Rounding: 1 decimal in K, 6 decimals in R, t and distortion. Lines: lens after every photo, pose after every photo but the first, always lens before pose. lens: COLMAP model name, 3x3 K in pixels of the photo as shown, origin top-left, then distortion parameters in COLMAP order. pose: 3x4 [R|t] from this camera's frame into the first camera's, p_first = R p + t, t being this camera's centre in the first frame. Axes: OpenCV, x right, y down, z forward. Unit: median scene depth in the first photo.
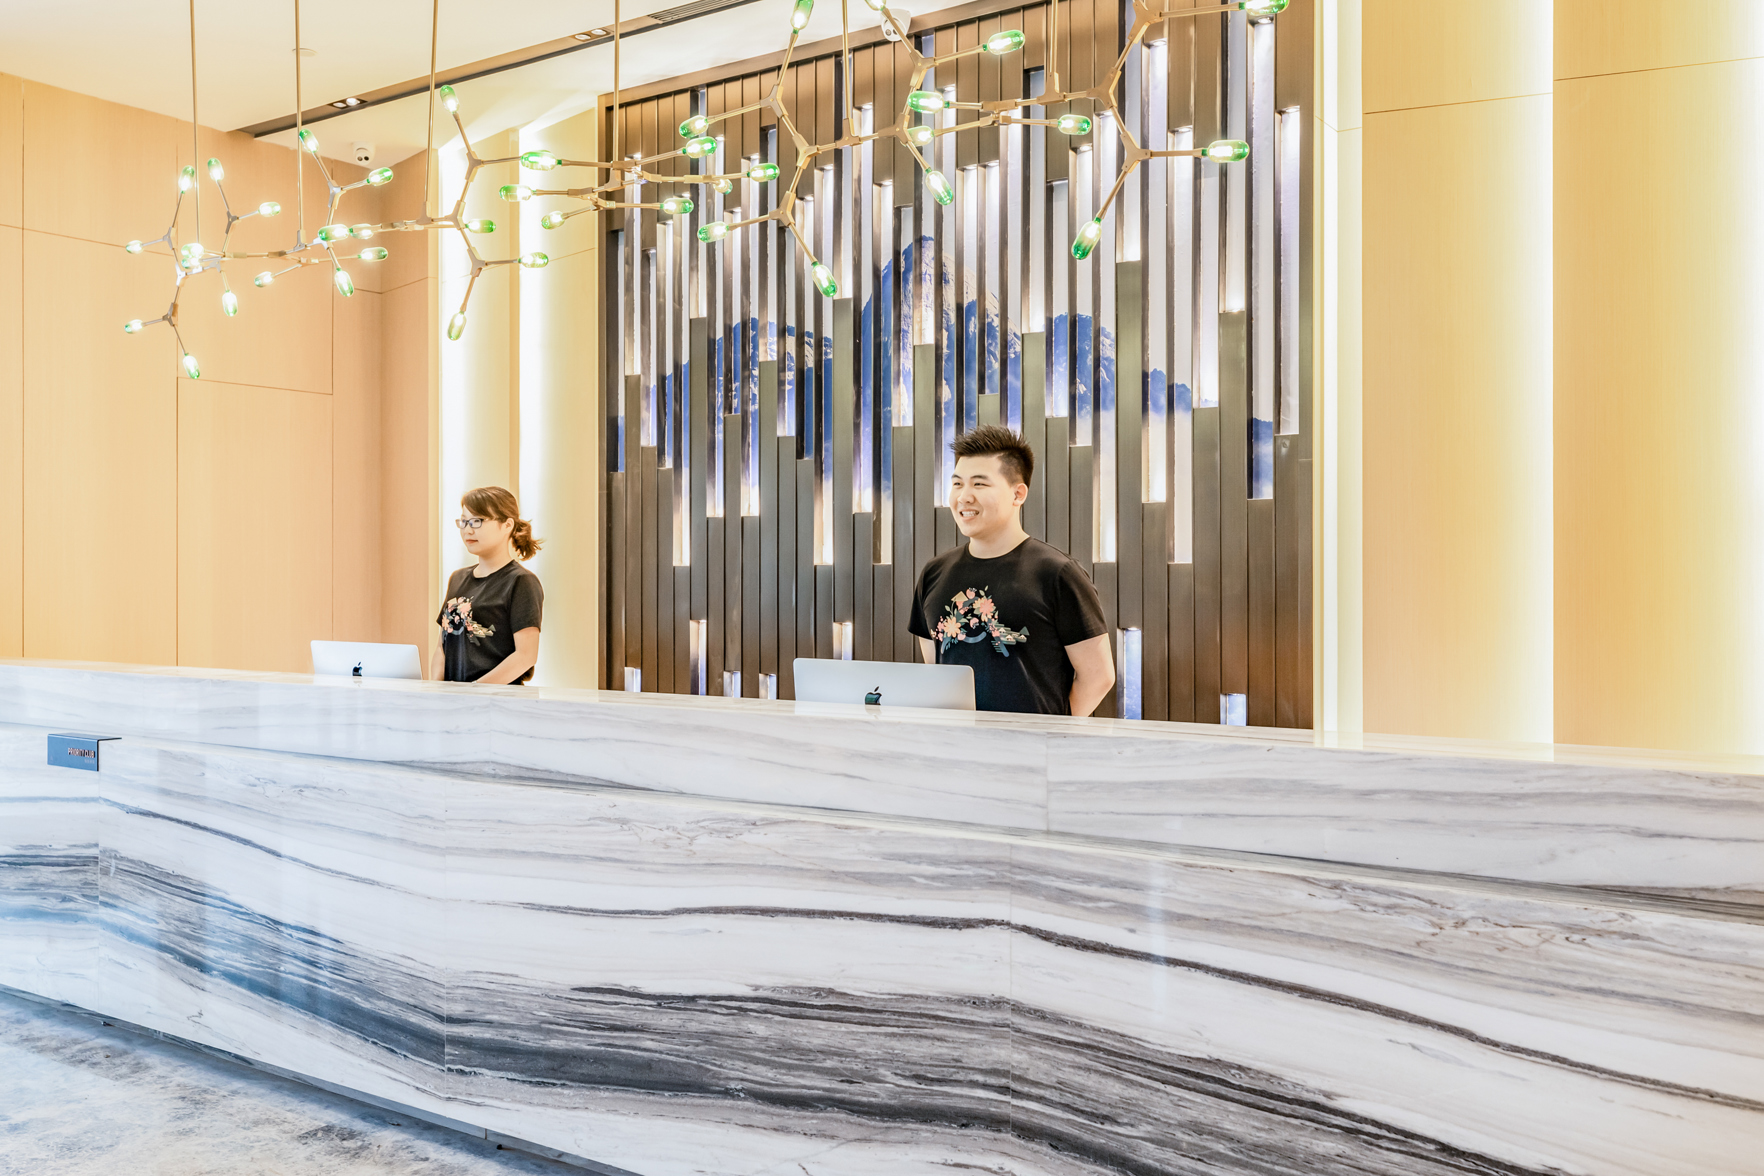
lens RADIAL K [[1491.5, 0, 791.7], [0, 1491.5, 580.4], [0, 0, 1]] dist [-0.002728, 0.002893]
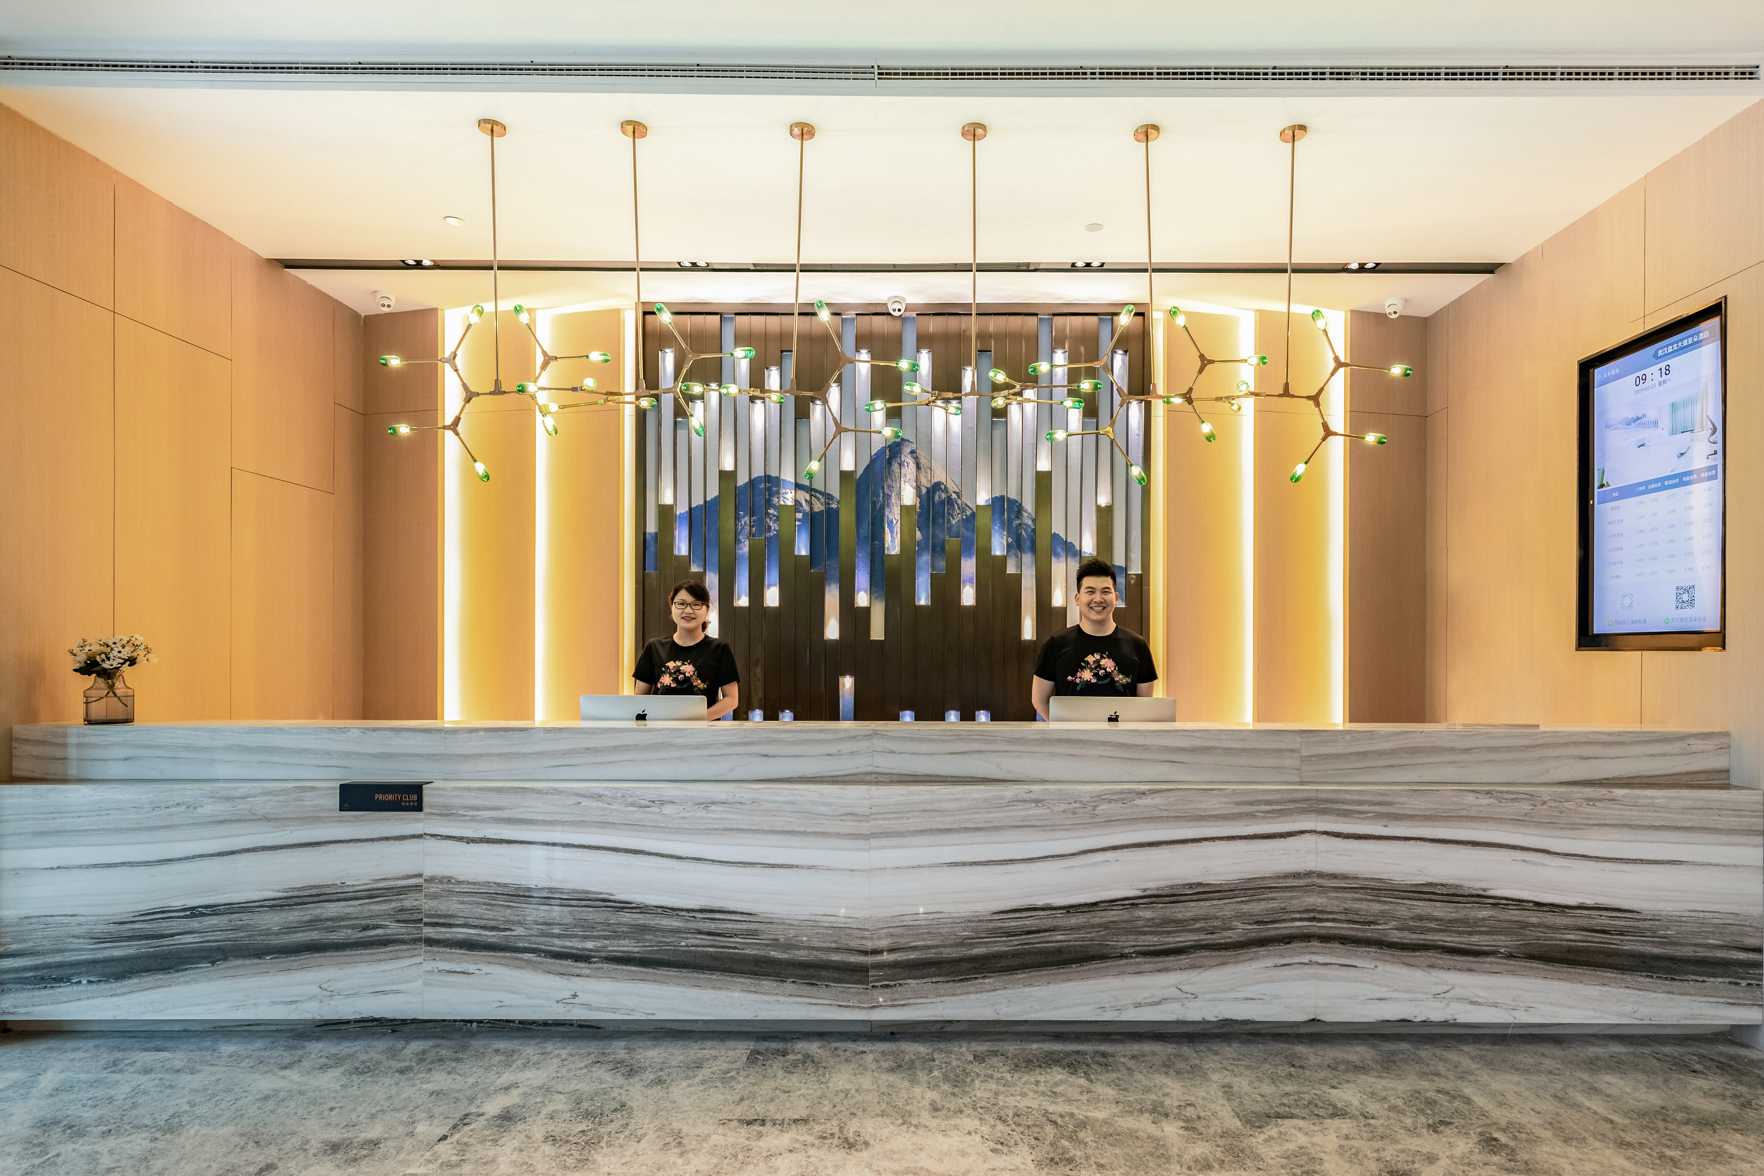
lens RADIAL K [[914.4, 0, 888.3], [0, 914.4, 651.7], [0, 0, 1]] dist [0.004686, -0.000104]
pose [[0.823793, 0.001107, 0.566890, -0.781639], [-0.003828, 0.999986, 0.003609, -0.000358], [-0.566878, -0.005143, 0.823785, 0.283288]]
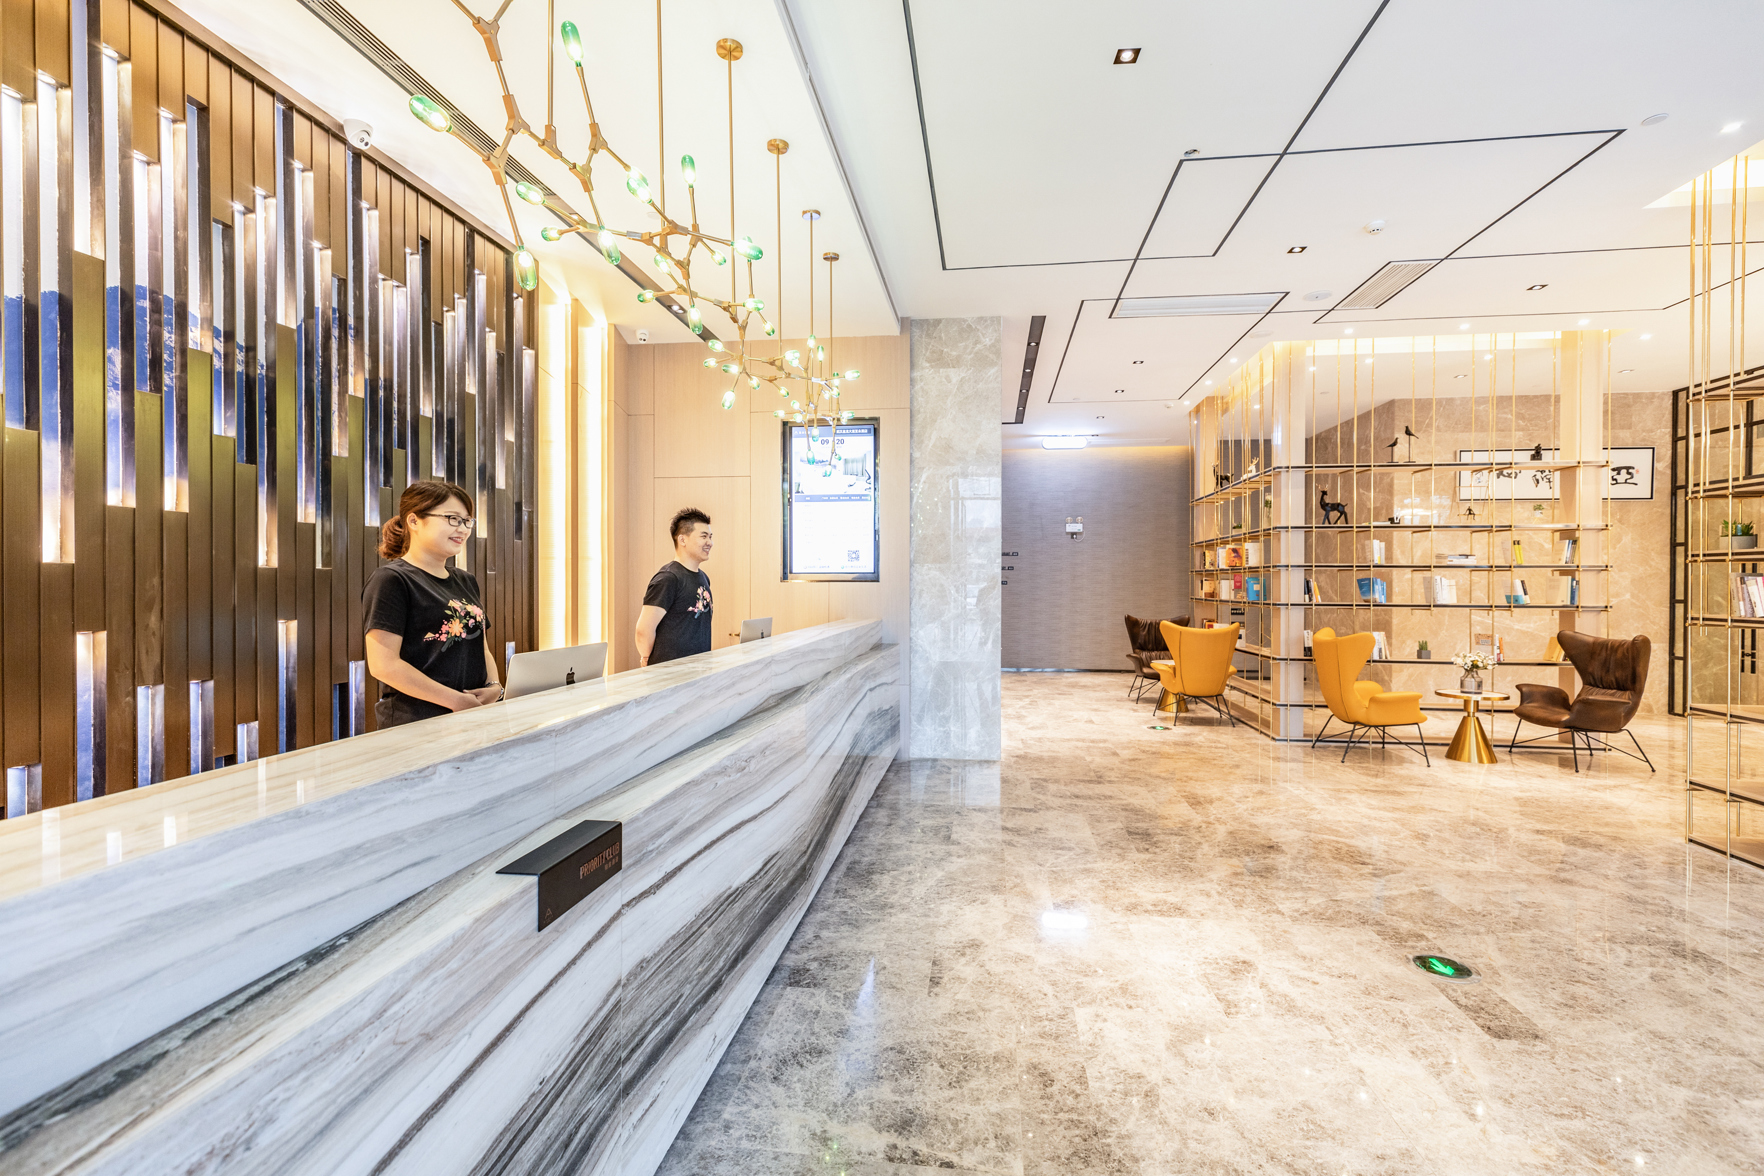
lens RADIAL K [[811.7, 0, 882.0], [0, 811.7, 588.0], [0, 0, 1]] dist [0.002316, 0.000125]
pose [[-0.465180, -0.004278, 0.885206, -1.141842], [-0.000221, 0.999989, 0.004717, 0.003641], [-0.885216, 0.001999, -0.465176, 1.449798]]
